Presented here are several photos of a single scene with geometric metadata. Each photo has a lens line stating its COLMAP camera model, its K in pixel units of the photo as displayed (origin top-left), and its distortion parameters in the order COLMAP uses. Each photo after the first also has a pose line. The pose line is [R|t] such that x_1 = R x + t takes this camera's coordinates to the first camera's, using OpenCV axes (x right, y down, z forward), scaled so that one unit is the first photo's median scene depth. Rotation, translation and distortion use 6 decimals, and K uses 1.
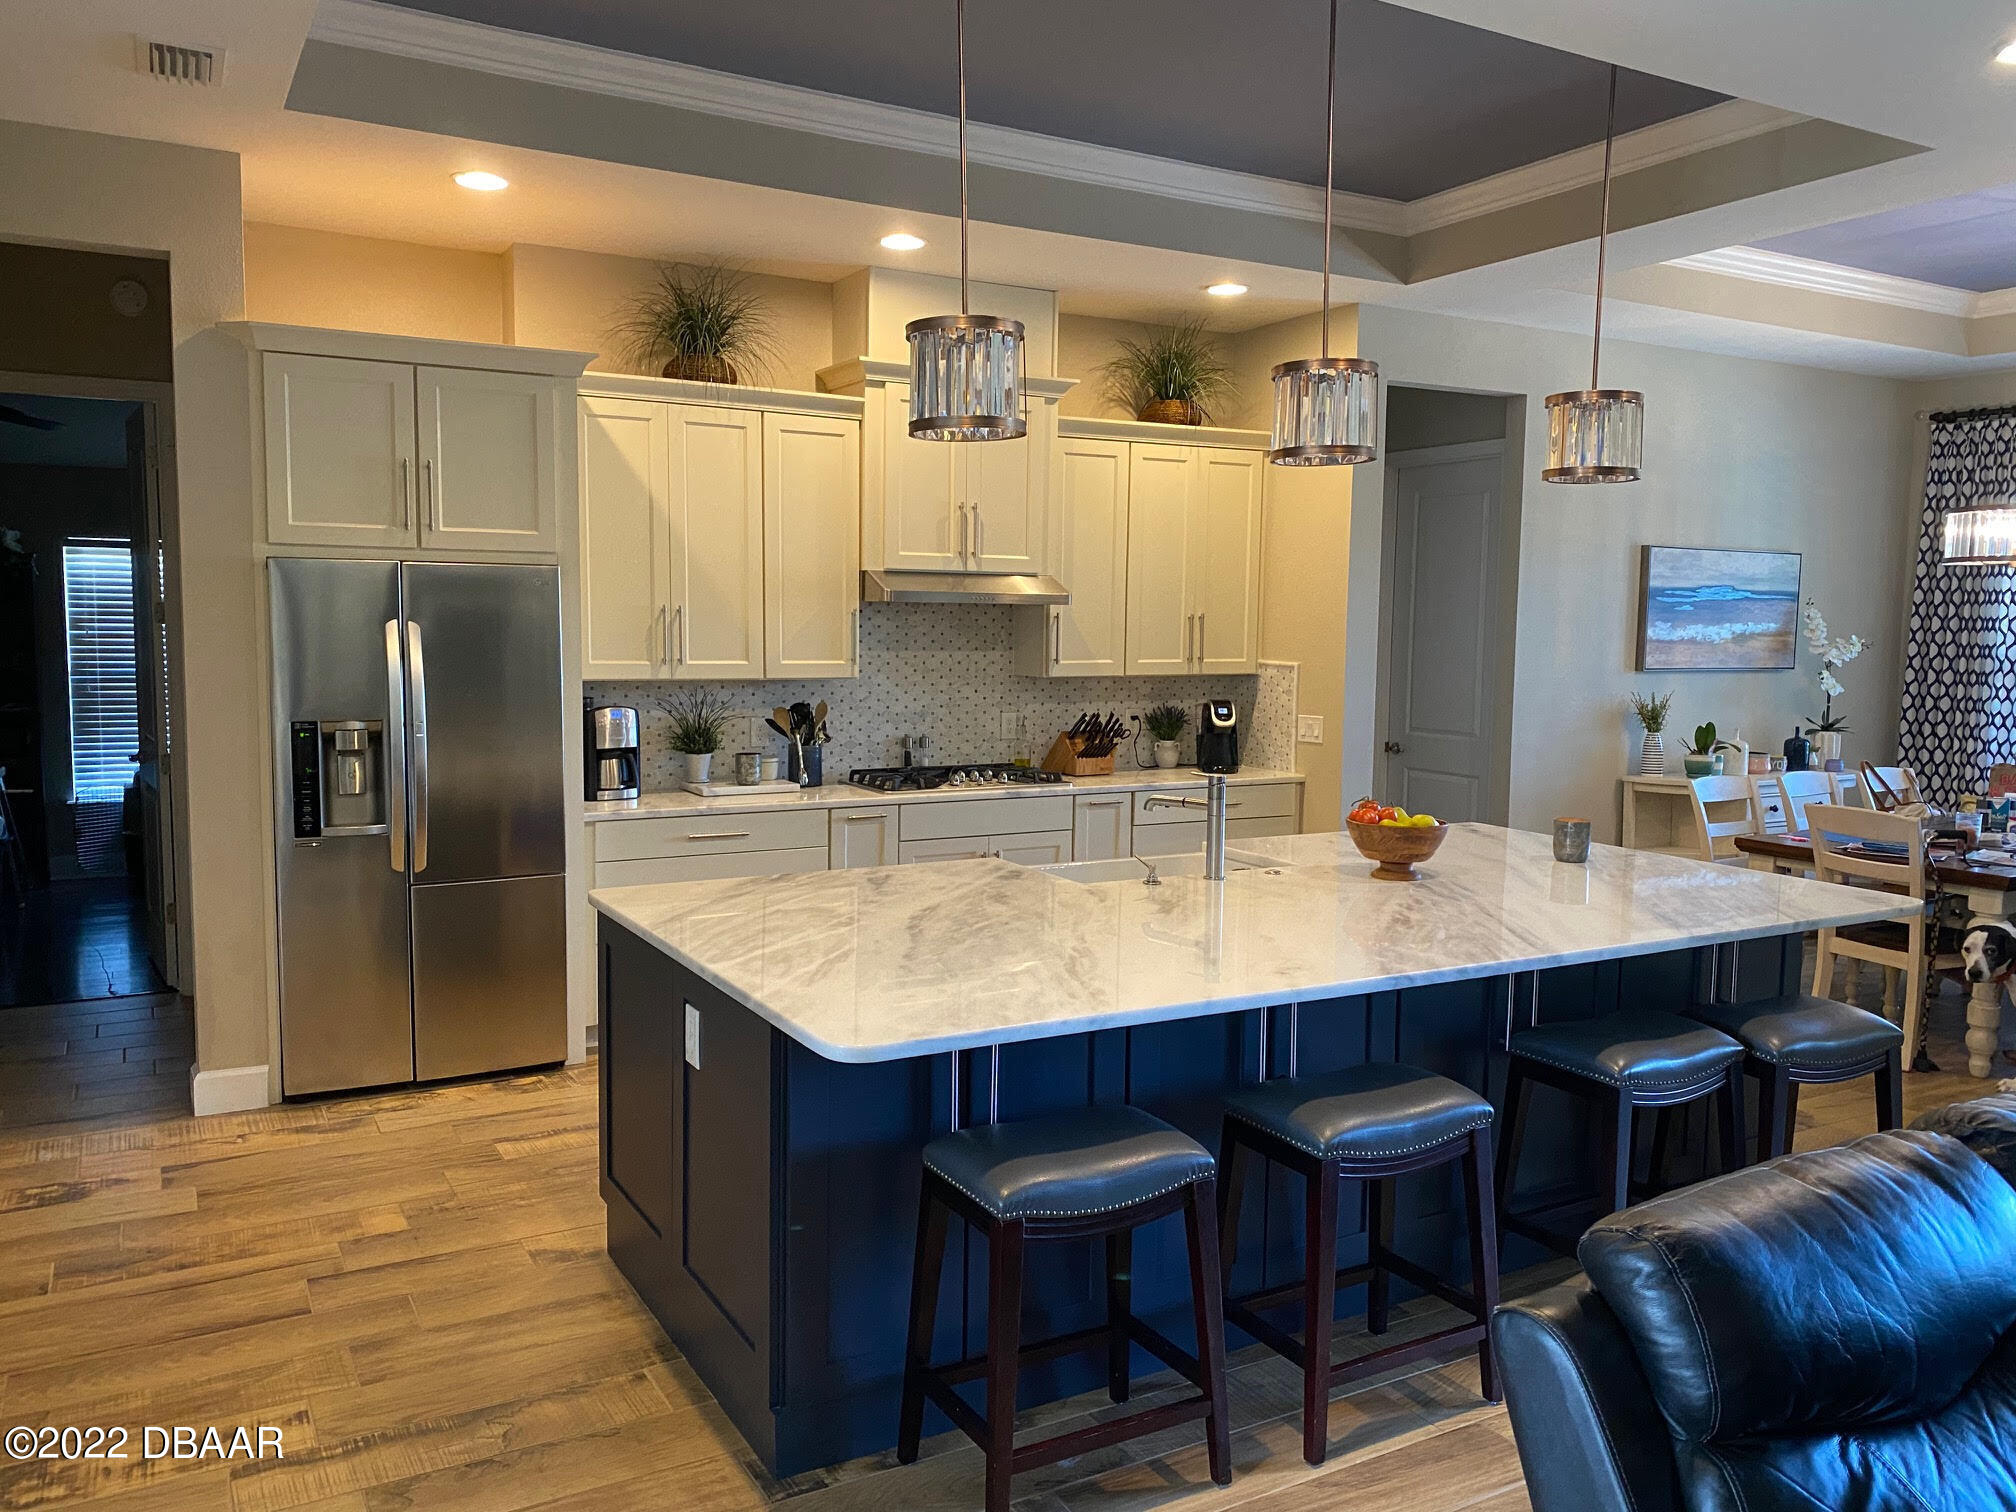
lens RADIAL K [[1524.1, 0, 1000.2], [0, 1524.1, 753.9], [0, 0, 1]] dist [0.082908, -0.121550]
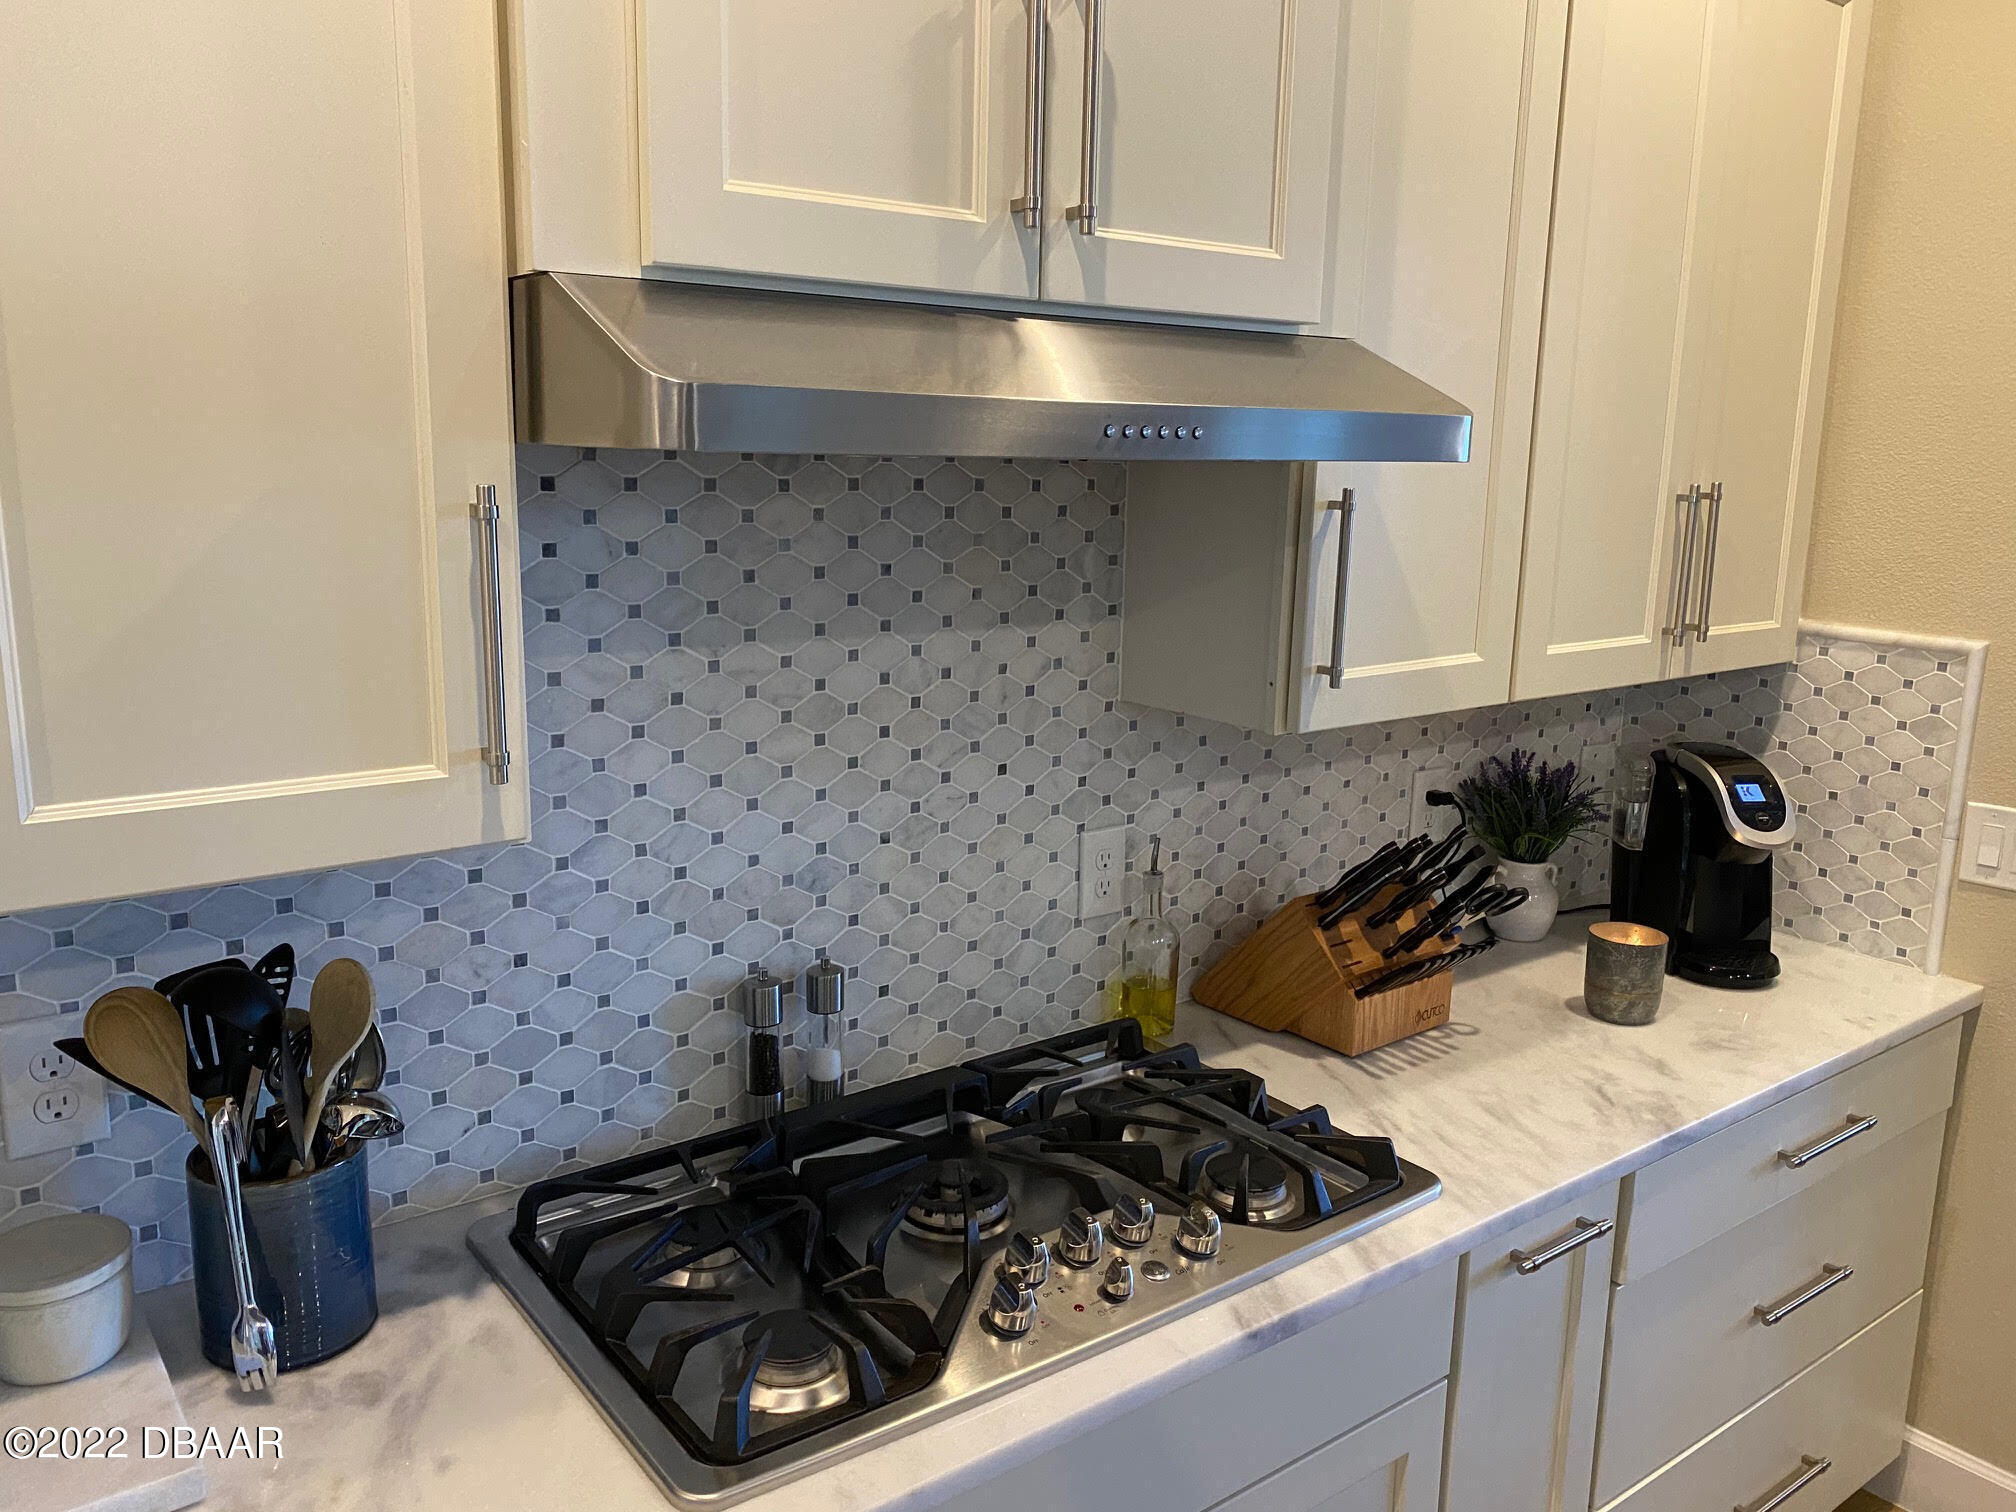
lens RADIAL K [[1524.1, 0, 1000.2], [0, 1524.1, 753.9], [0, 0, 1]] dist [0.082908, -0.121550]
pose [[0.990847, -0.018553, 0.133705, -0.055013], [0.003090, 0.993367, 0.114941, -0.078376], [-0.134951, -0.113476, 0.984333, 0.750057]]
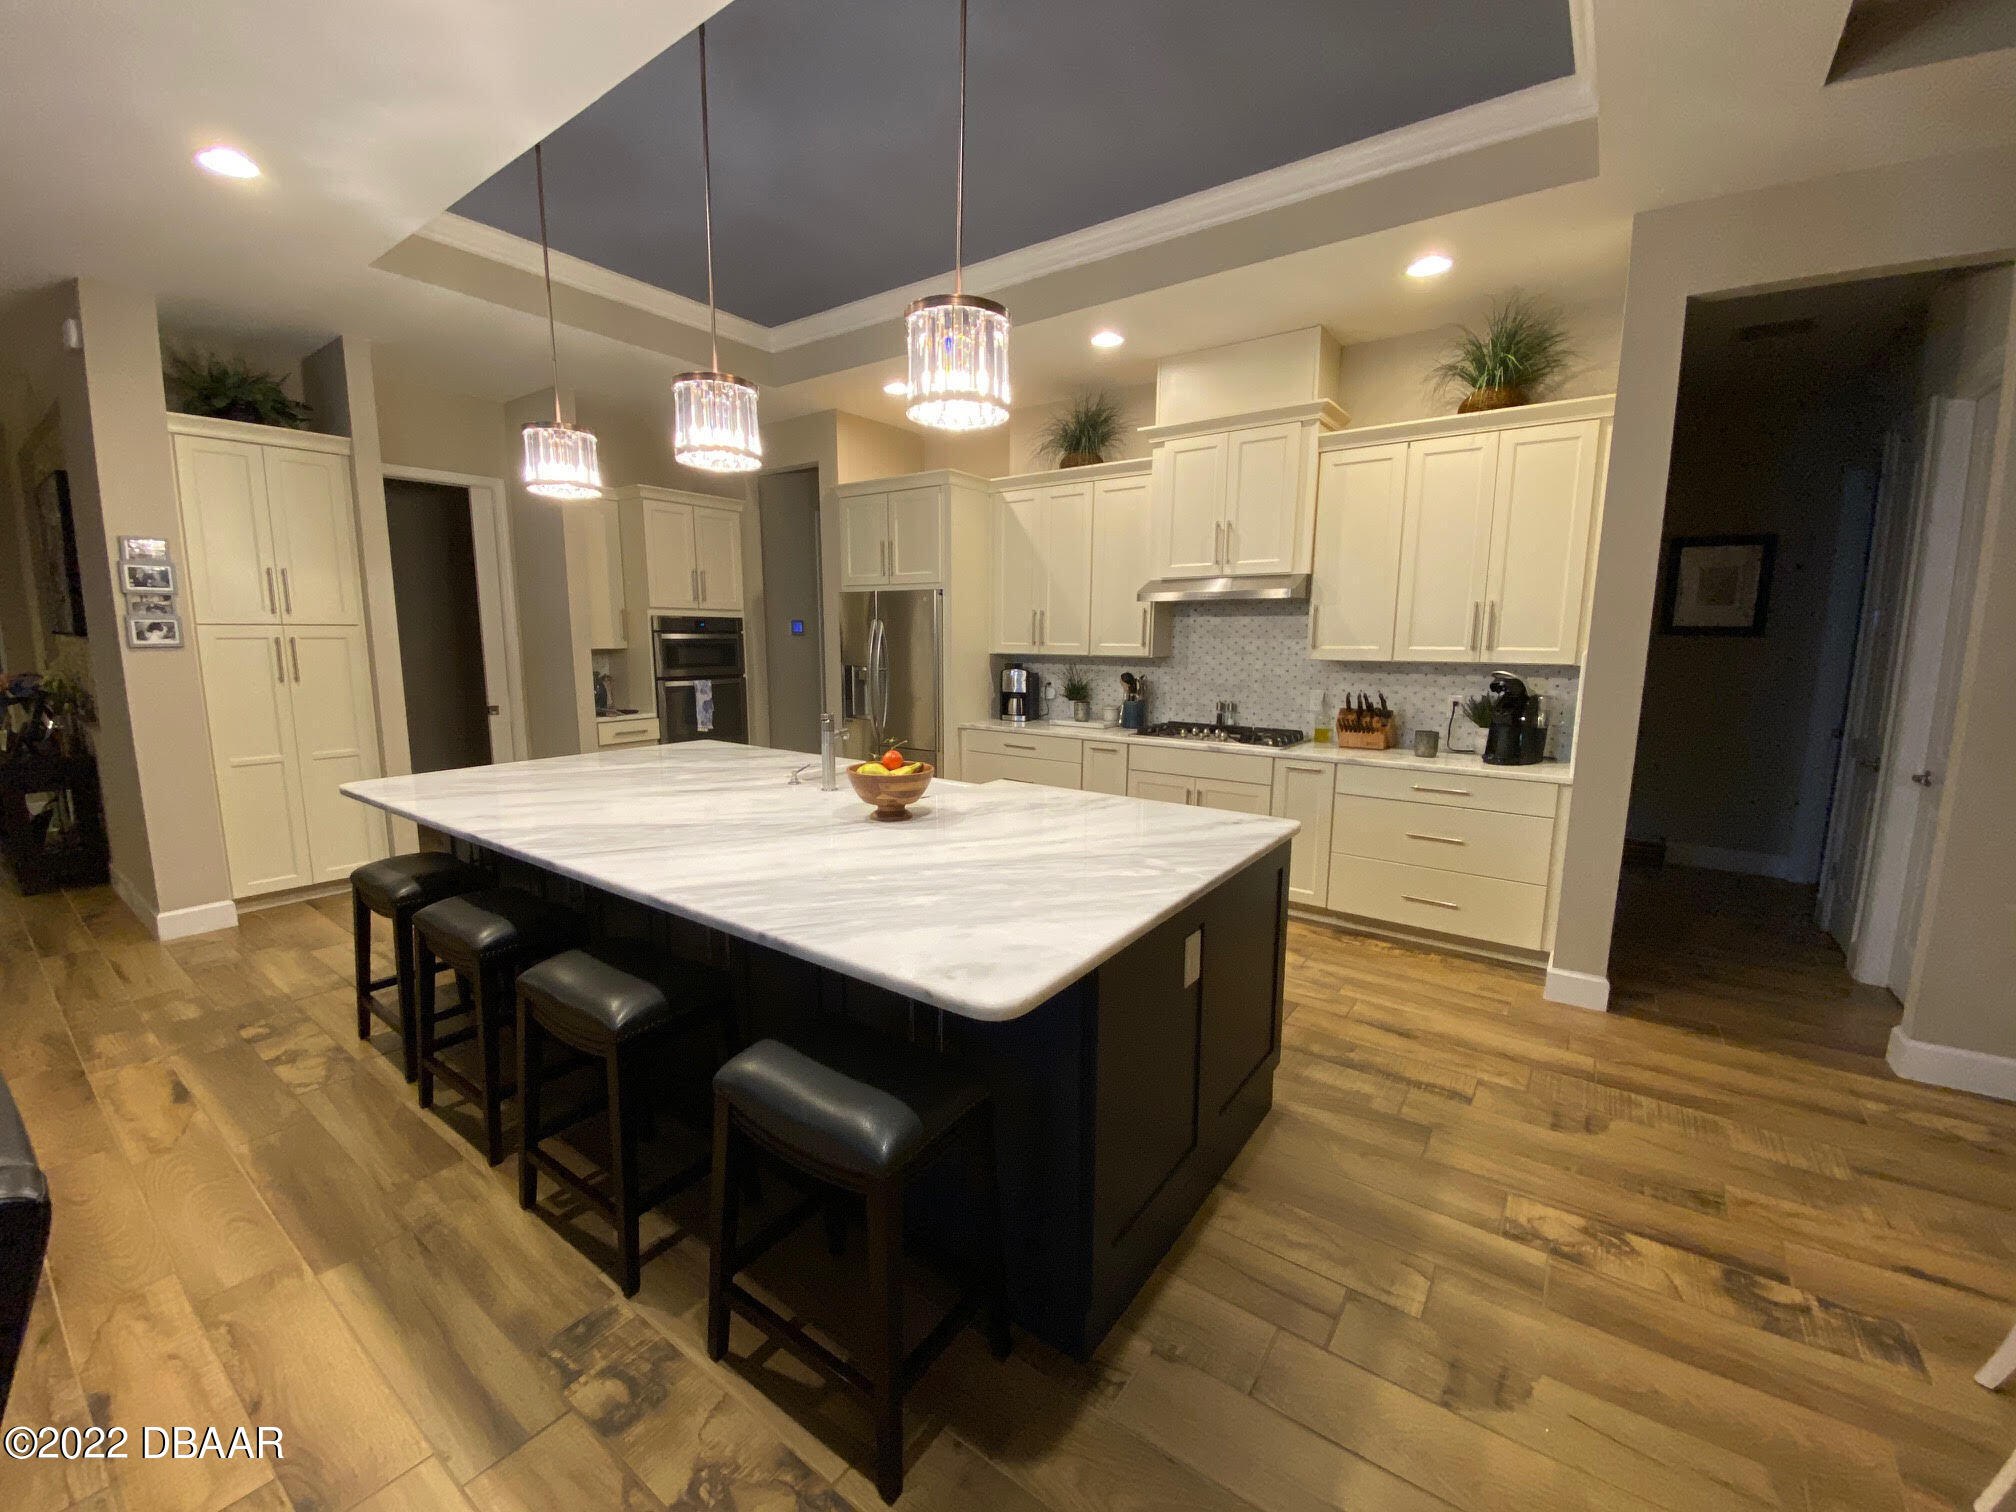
lens RADIAL K [[825.8, 0, 1002.8], [0, 825.8, 757.9], [0, 0, 1]] dist [0.029218, -0.024989]
pose [[0.399751, 0.128510, -0.907571, 0.538893], [-0.075406, 0.991378, 0.107163, -0.026347], [0.913517, 0.025598, 0.405995, 0.524730]]
